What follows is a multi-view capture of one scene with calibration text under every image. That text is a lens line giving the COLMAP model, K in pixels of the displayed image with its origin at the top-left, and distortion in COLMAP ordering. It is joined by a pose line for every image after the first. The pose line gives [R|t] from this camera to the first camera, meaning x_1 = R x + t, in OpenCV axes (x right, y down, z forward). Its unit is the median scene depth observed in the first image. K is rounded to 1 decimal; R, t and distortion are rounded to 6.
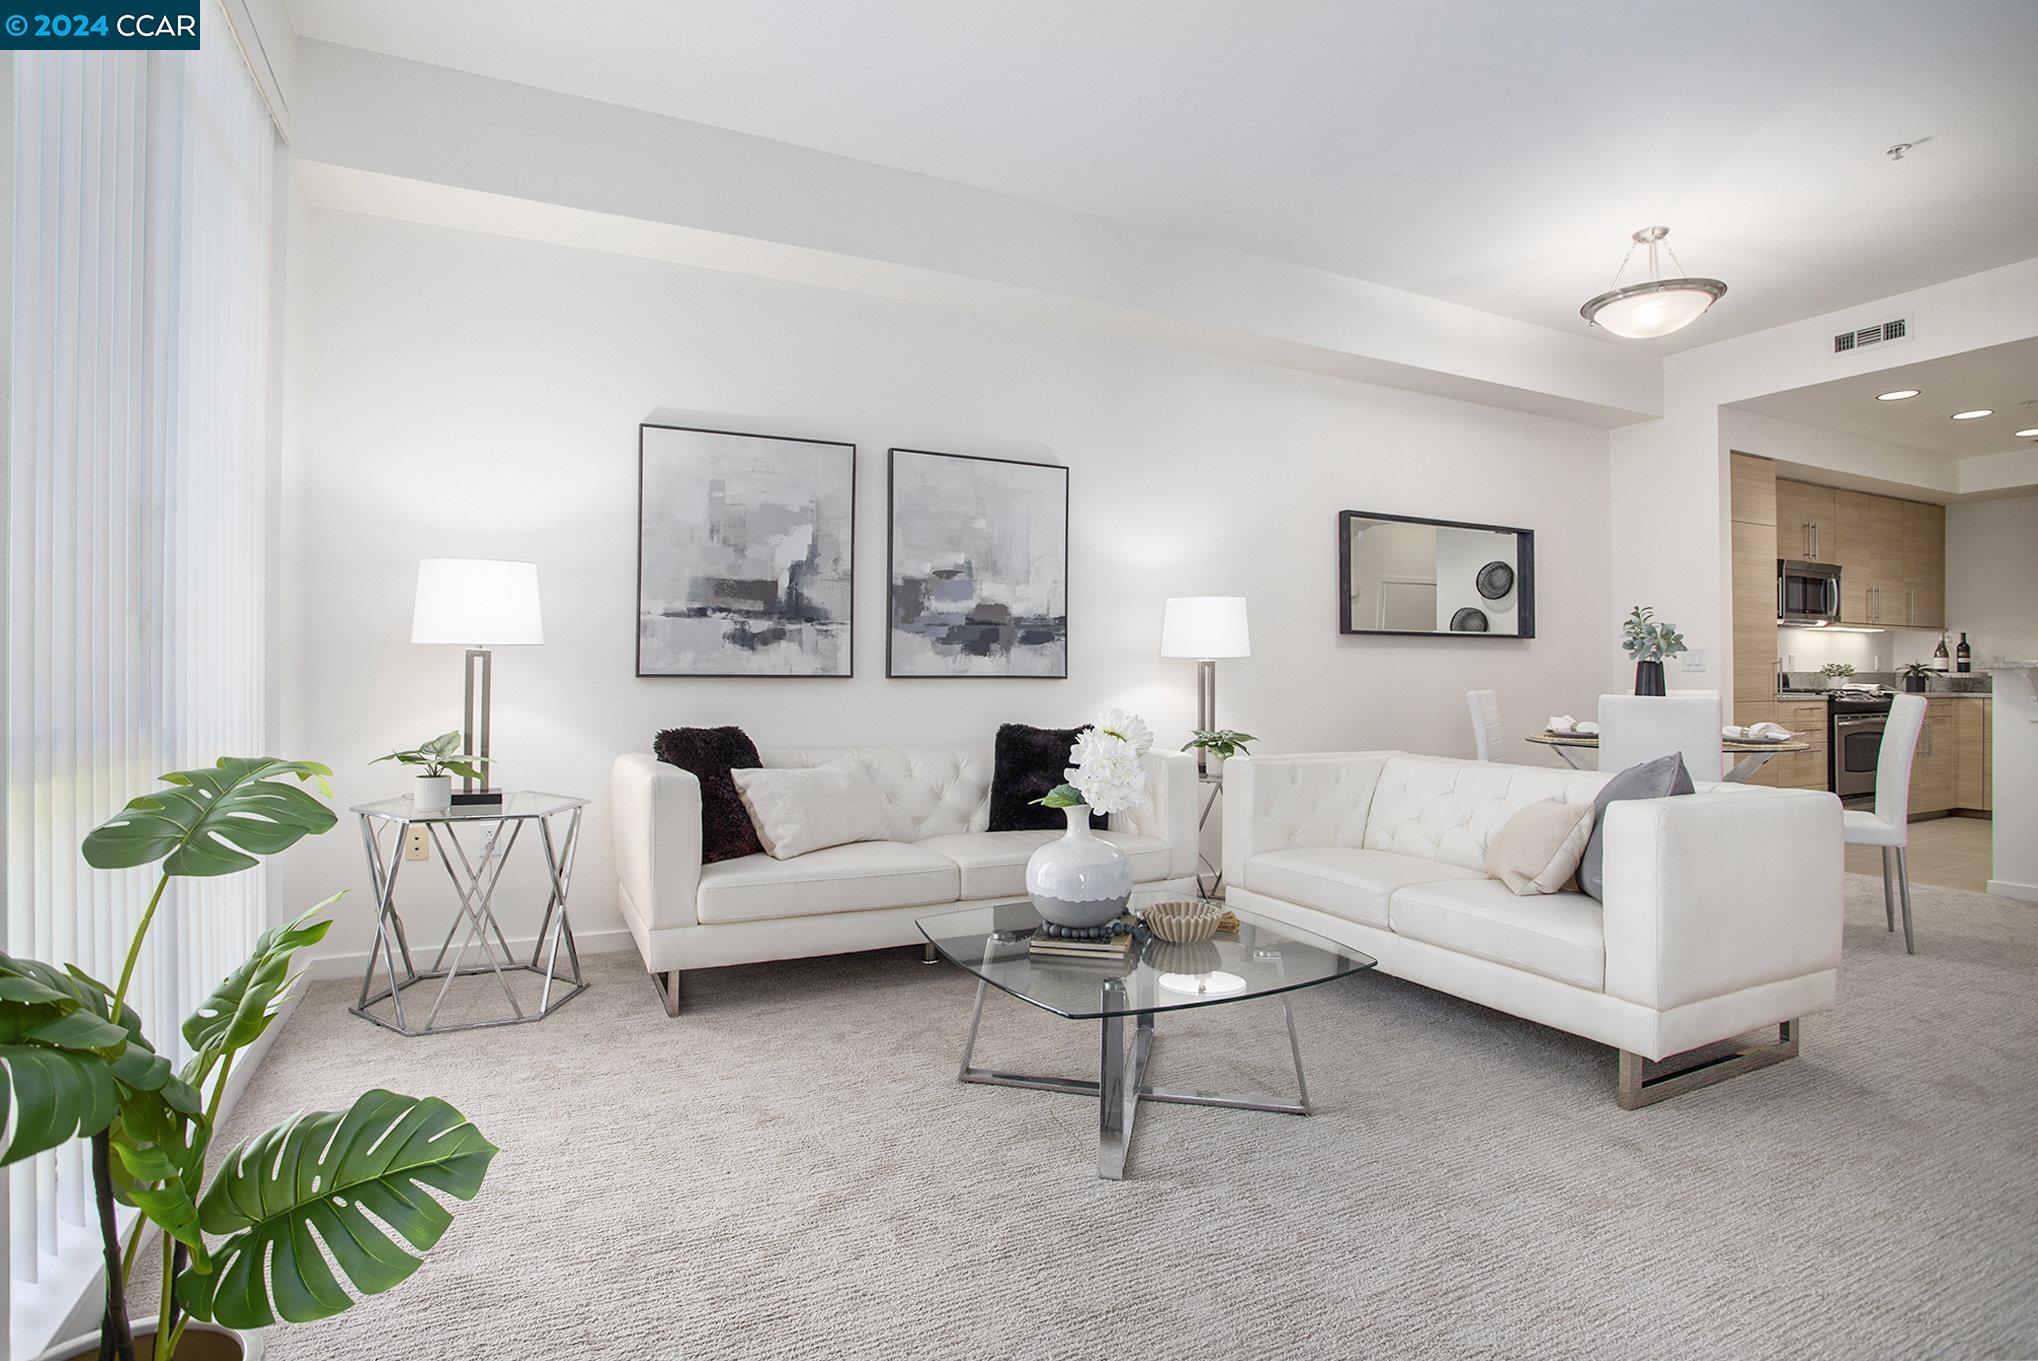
lens RADIAL K [[999.2, 0, 974.5], [0, 999.2, 663.1], [0, 0, 1]] dist [-0.069913, 0.029041]
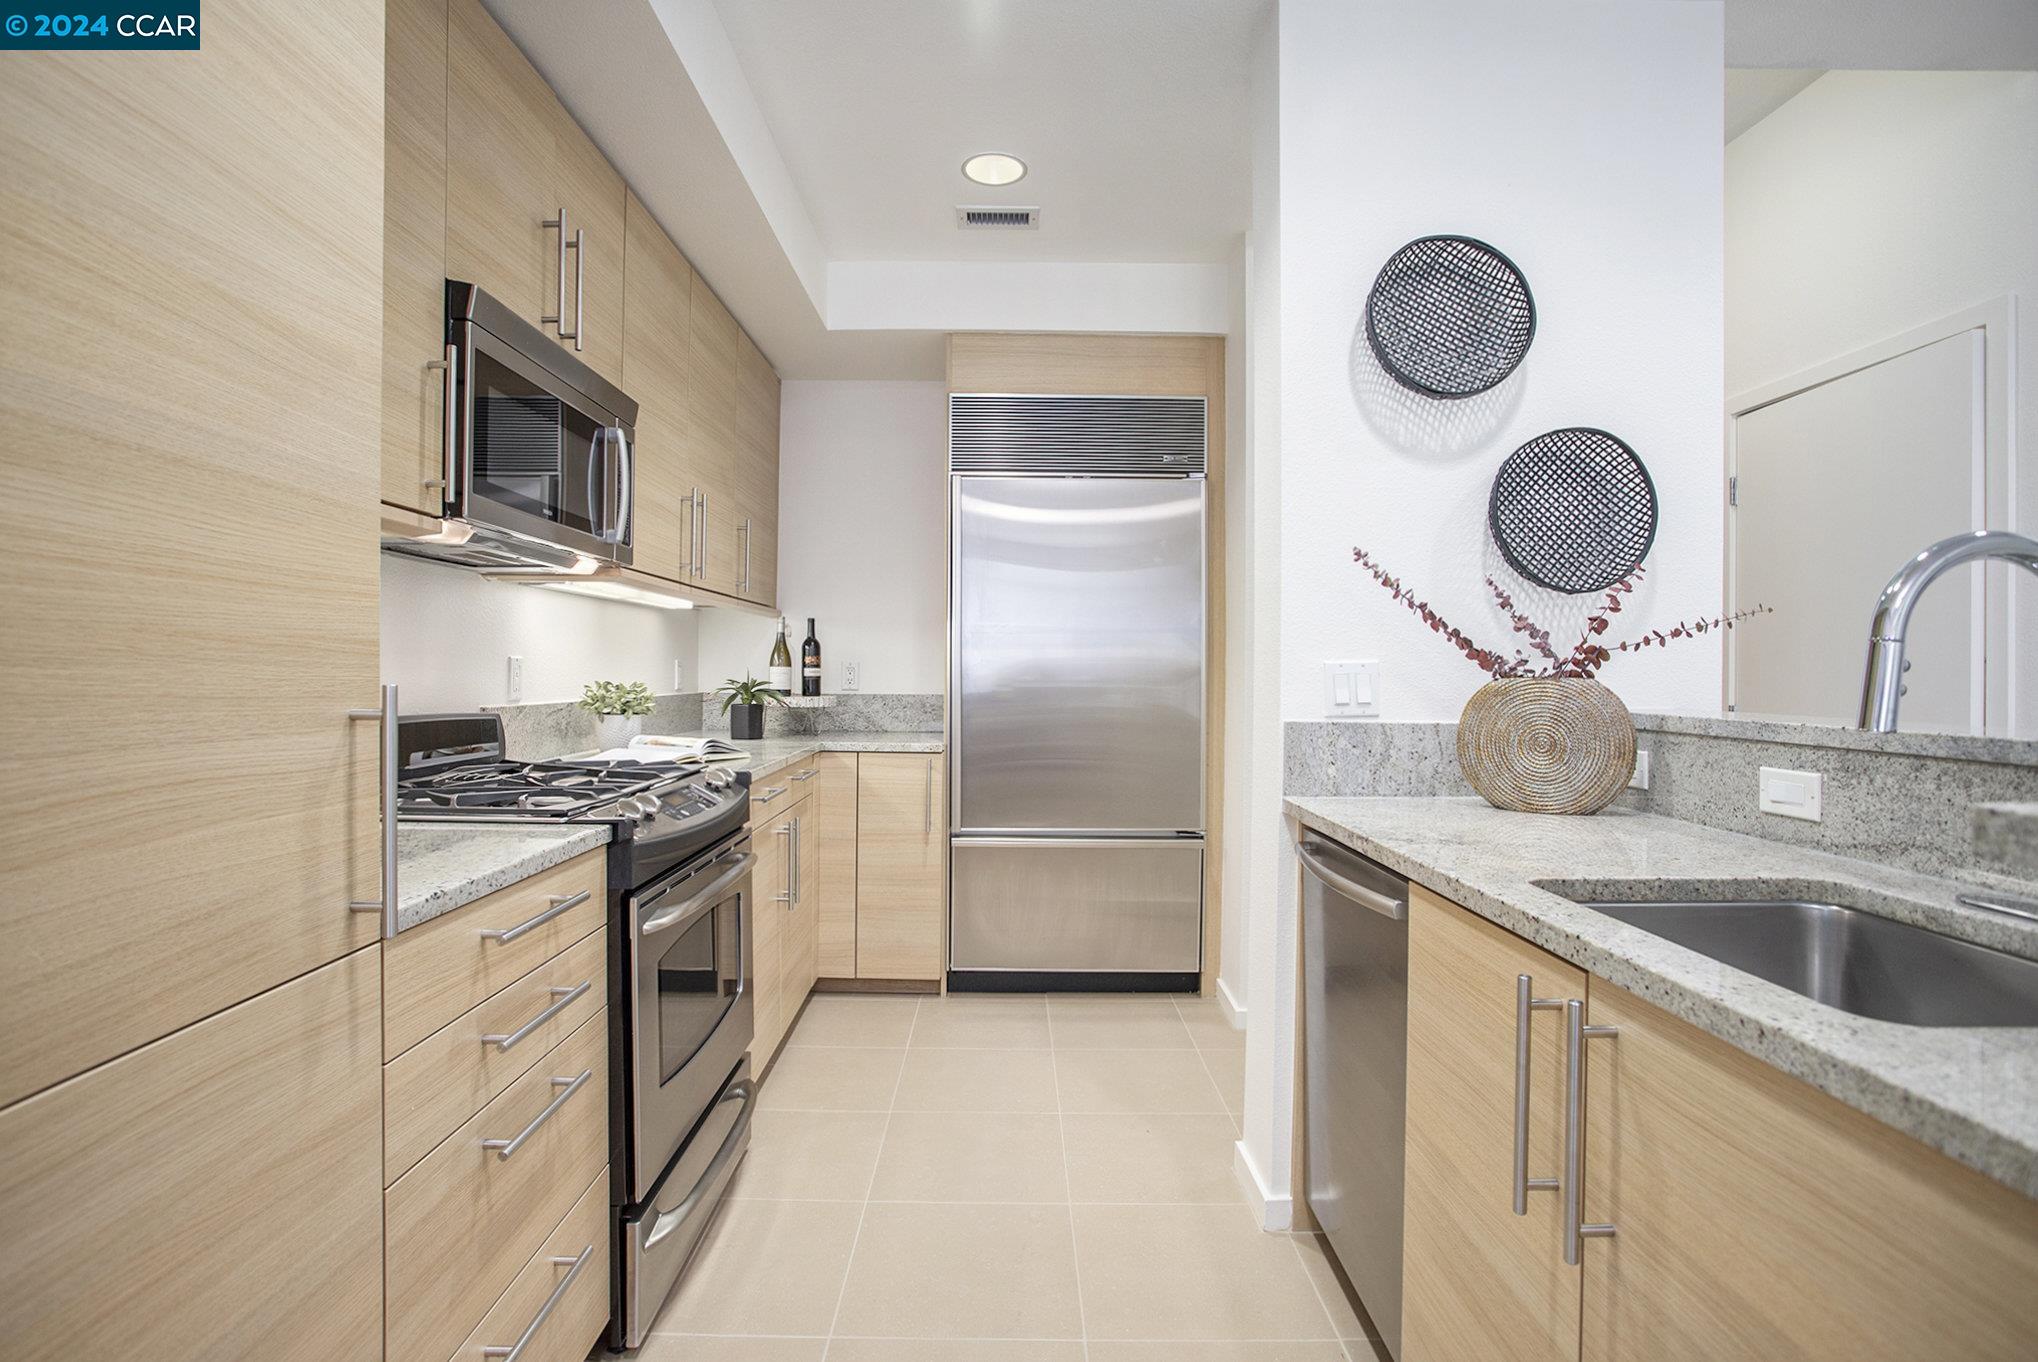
lens RADIAL K [[999.2, 0, 974.5], [0, 999.2, 663.6], [0, 0, 1]] dist [-0.069913, 0.029041]
pose [[0.451429, 0.002734, 0.892303, 1.010816], [-0.008101, 0.999967, 0.001034, -0.014787], [-0.892270, -0.007695, 0.451436, 1.154043]]
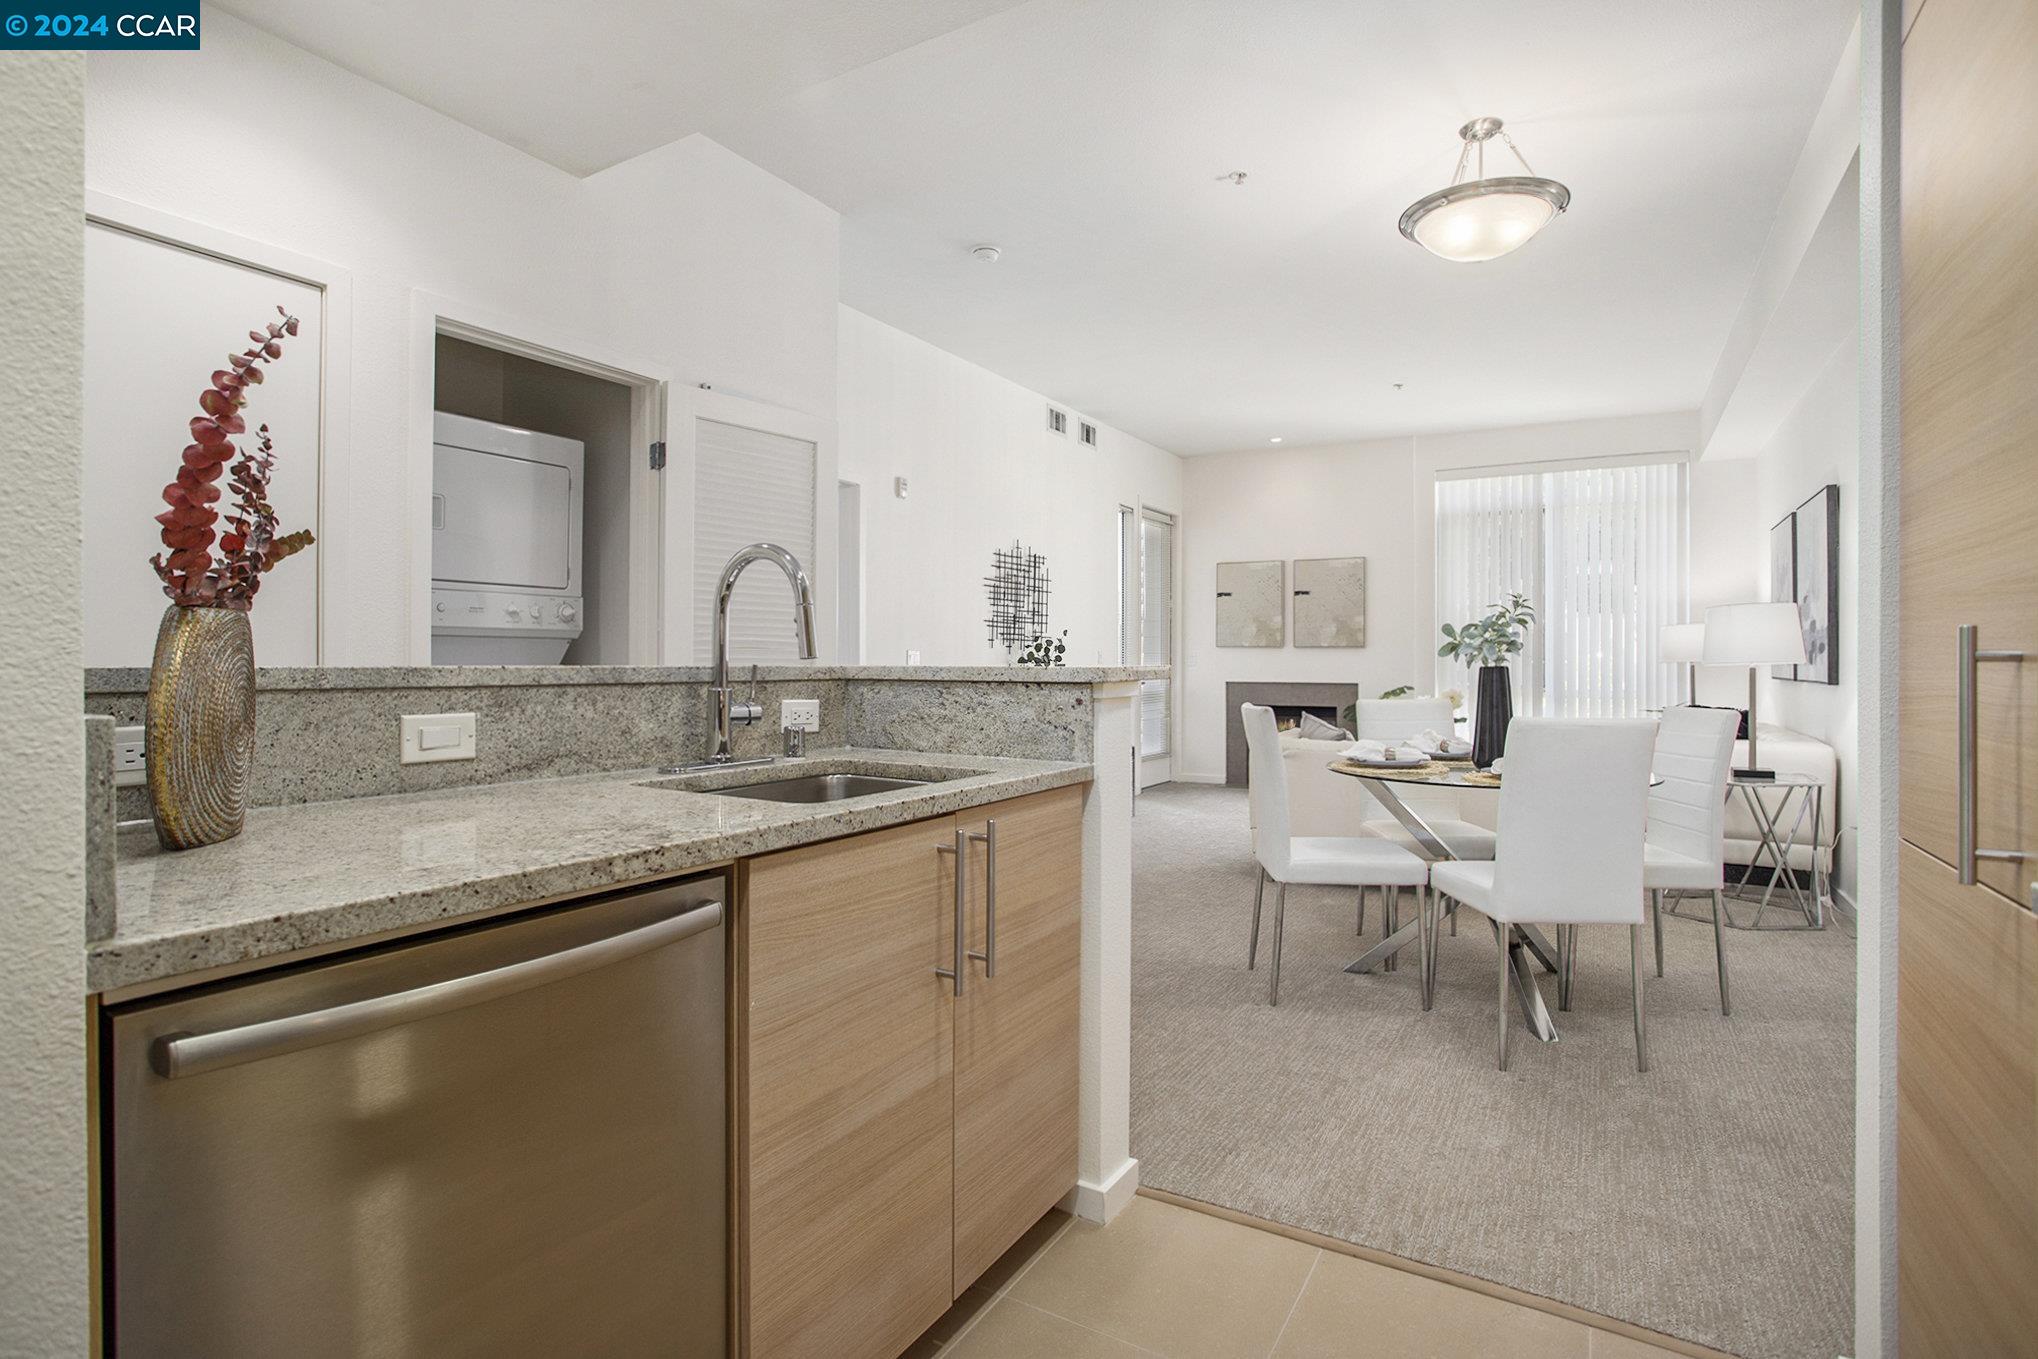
lens RADIAL K [[999.2, 0, 974.5], [0, 999.2, 662.1], [0, 0, 1]] dist [-0.069913, 0.029041]
pose [[-0.843439, -0.007206, -0.537177, 1.466109], [-0.002164, 0.999947, -0.010017, 0.005557], [0.537221, -0.007286, -0.843410, 1.436149]]
